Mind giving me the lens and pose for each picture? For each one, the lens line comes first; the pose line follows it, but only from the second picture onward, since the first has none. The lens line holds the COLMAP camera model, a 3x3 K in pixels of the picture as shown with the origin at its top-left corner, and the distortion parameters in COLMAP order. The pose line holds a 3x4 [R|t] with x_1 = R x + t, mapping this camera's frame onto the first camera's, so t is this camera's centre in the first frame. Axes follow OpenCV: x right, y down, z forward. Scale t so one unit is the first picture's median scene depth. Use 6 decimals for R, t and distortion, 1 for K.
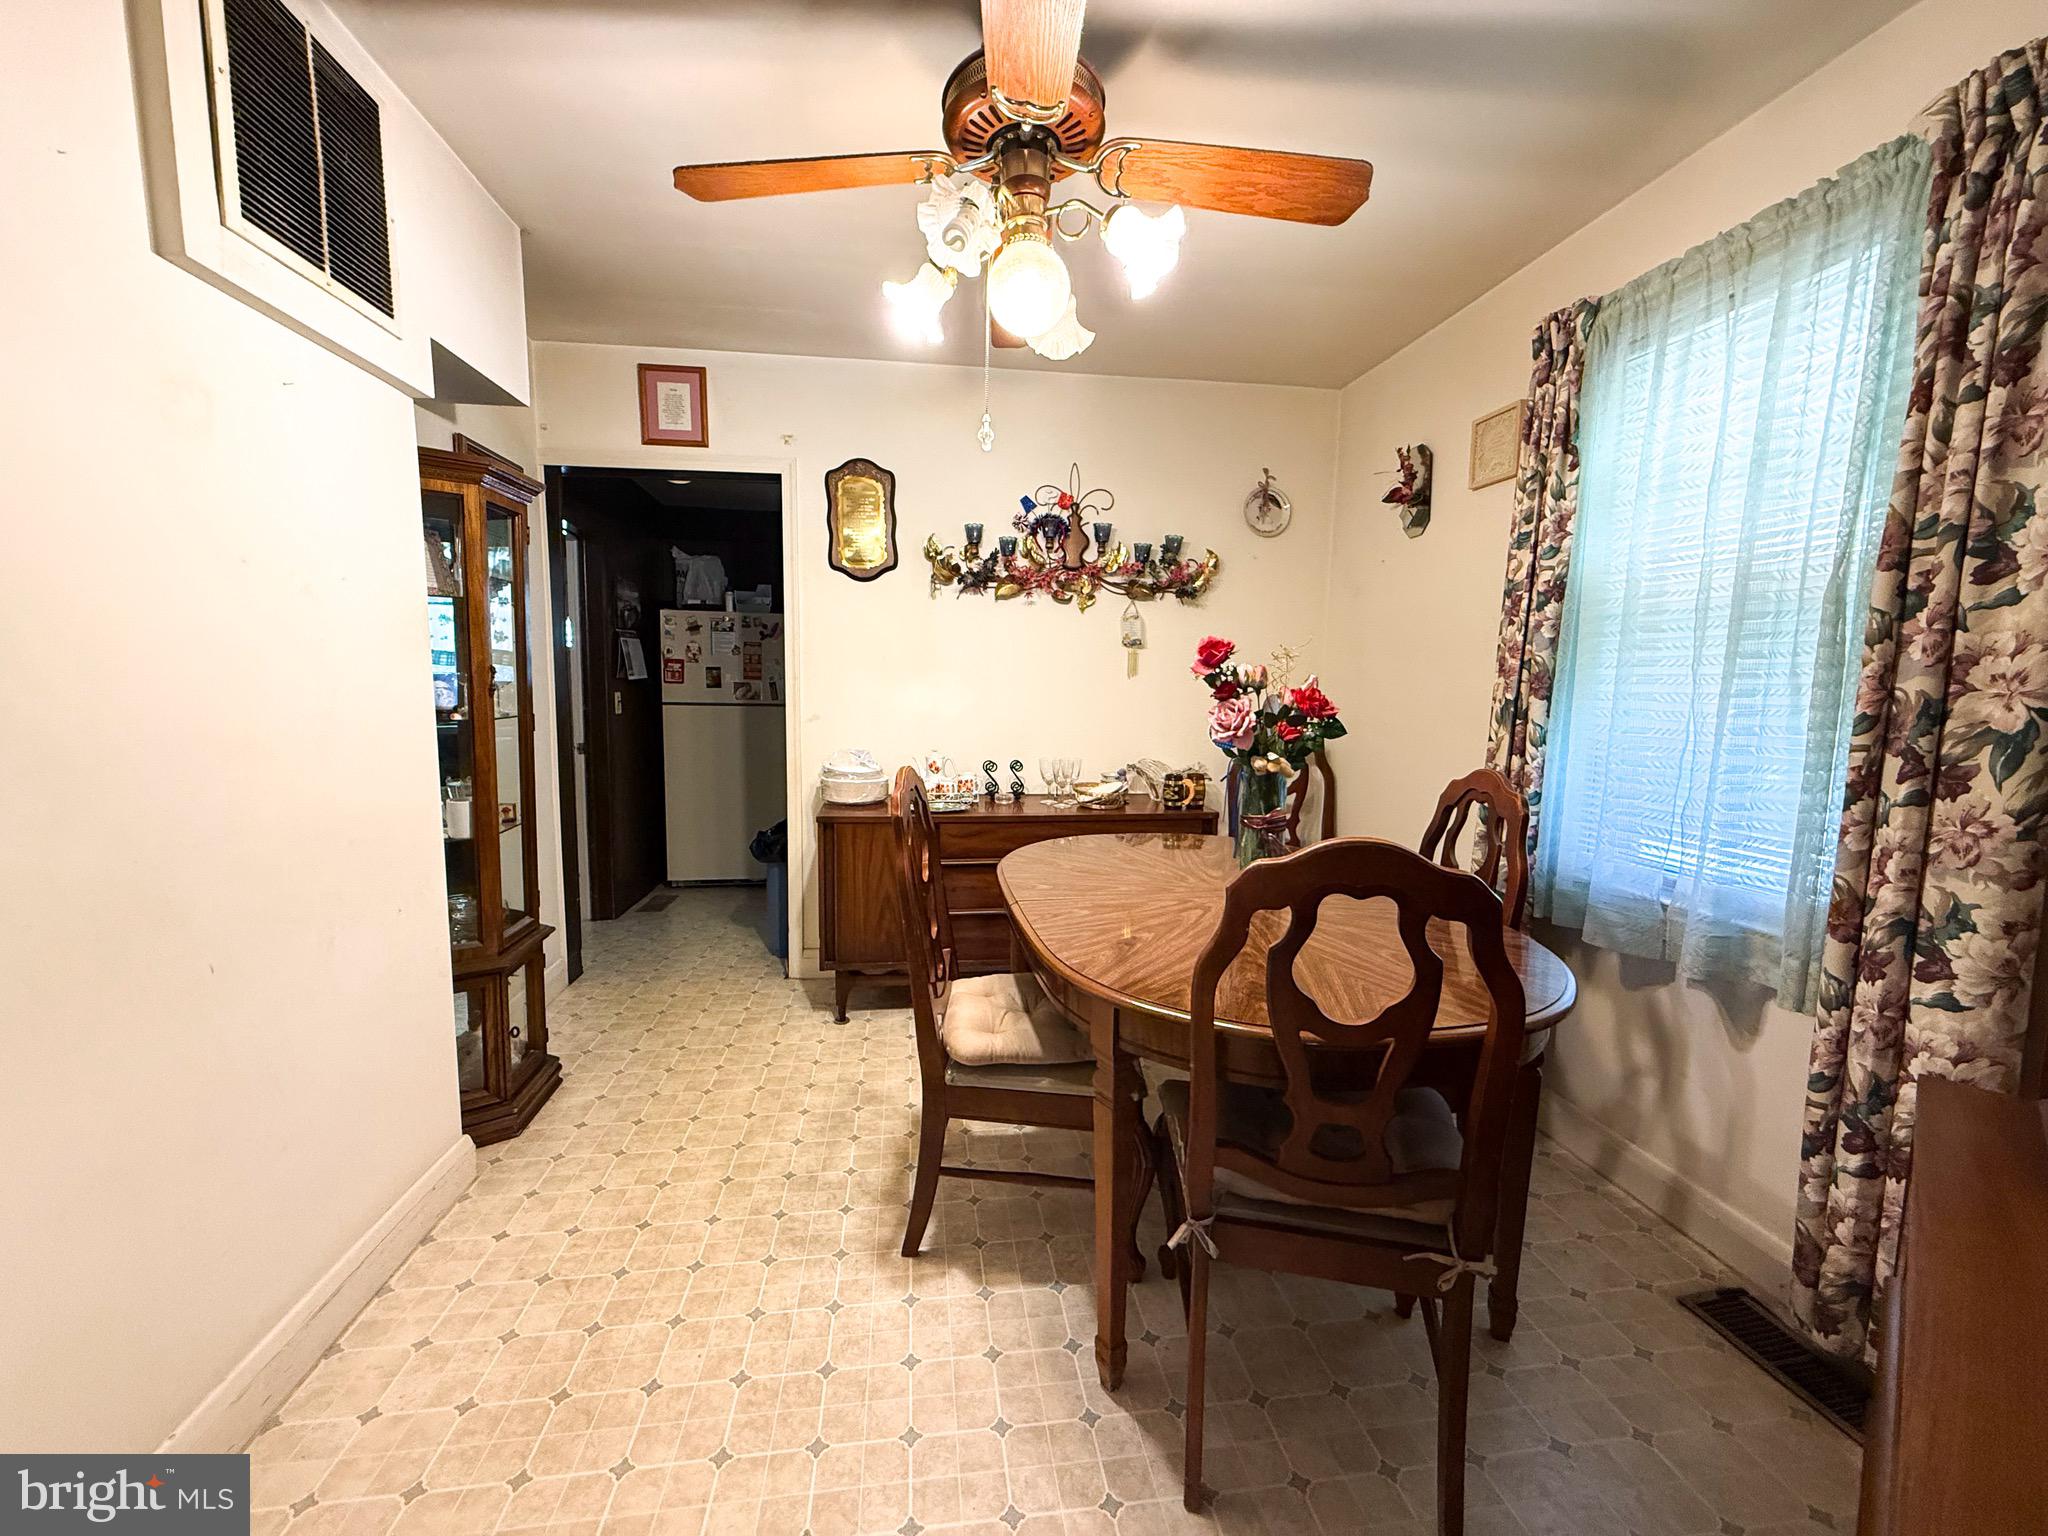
lens RADIAL K [[809.4, 0, 1025.6], [0, 809.4, 771.8], [0, 0, 1]] dist [0.000767, -0.000009]
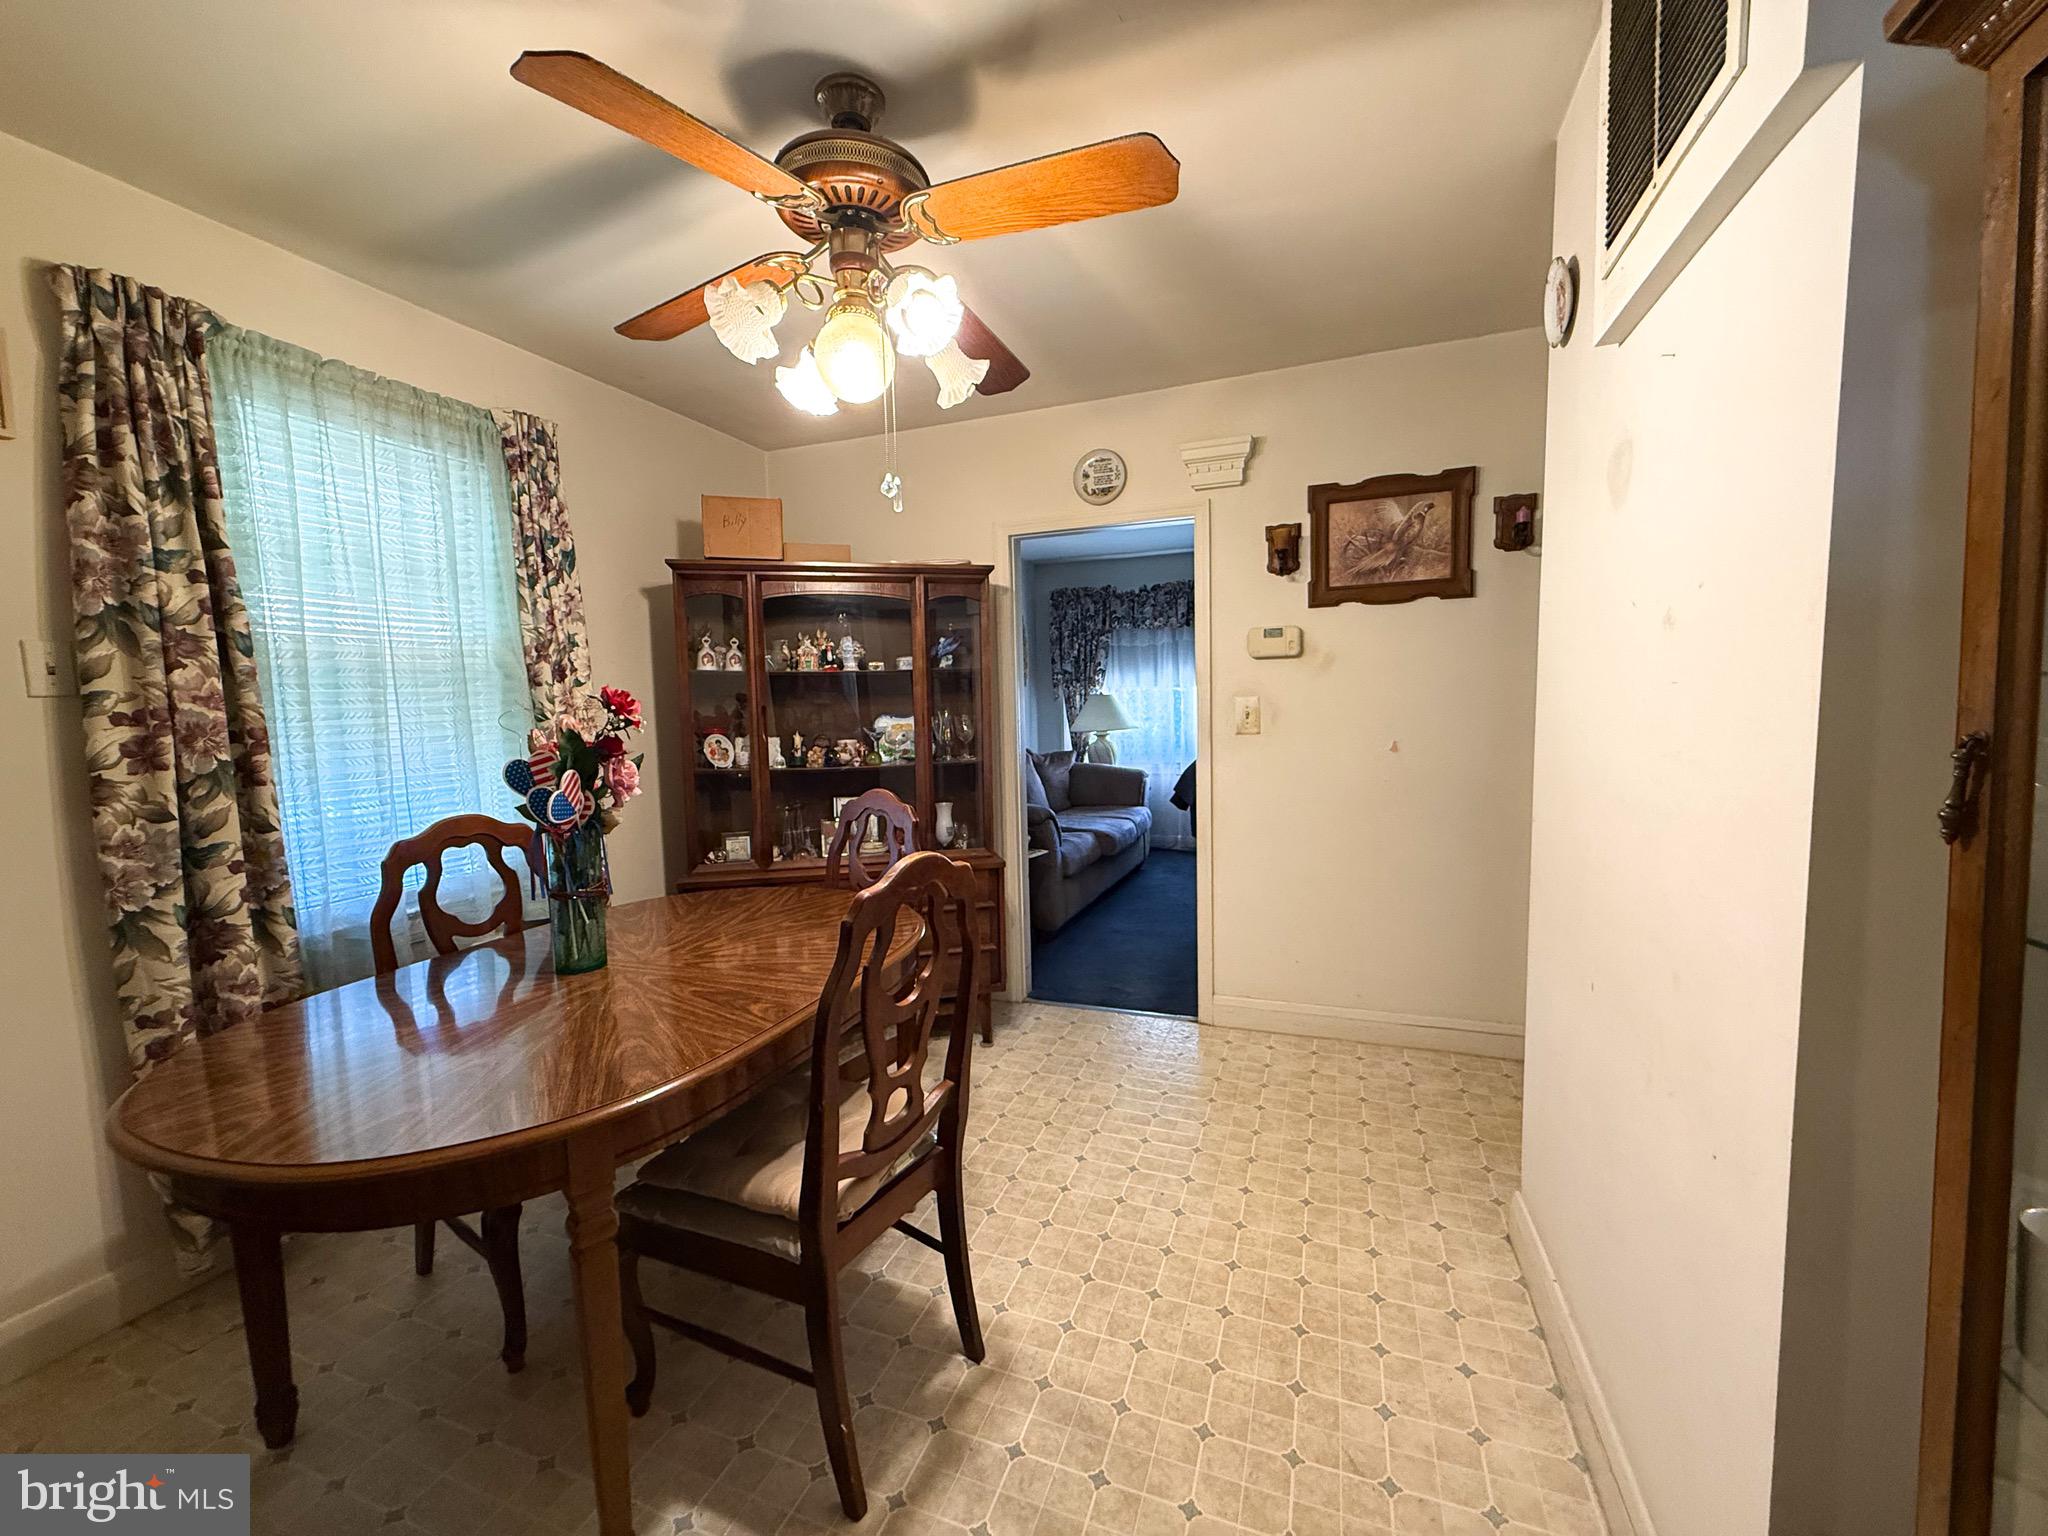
lens RADIAL K [[809.4, 0, 1027.7], [0, 809.4, 762.6], [0, 0, 1]] dist [0.000767, -0.000009]
pose [[-0.879039, -0.026889, 0.475992, -0.674520], [0.067563, 0.981306, 0.180206, -0.243357], [-0.471939, 0.190567, -0.860789, 1.802224]]
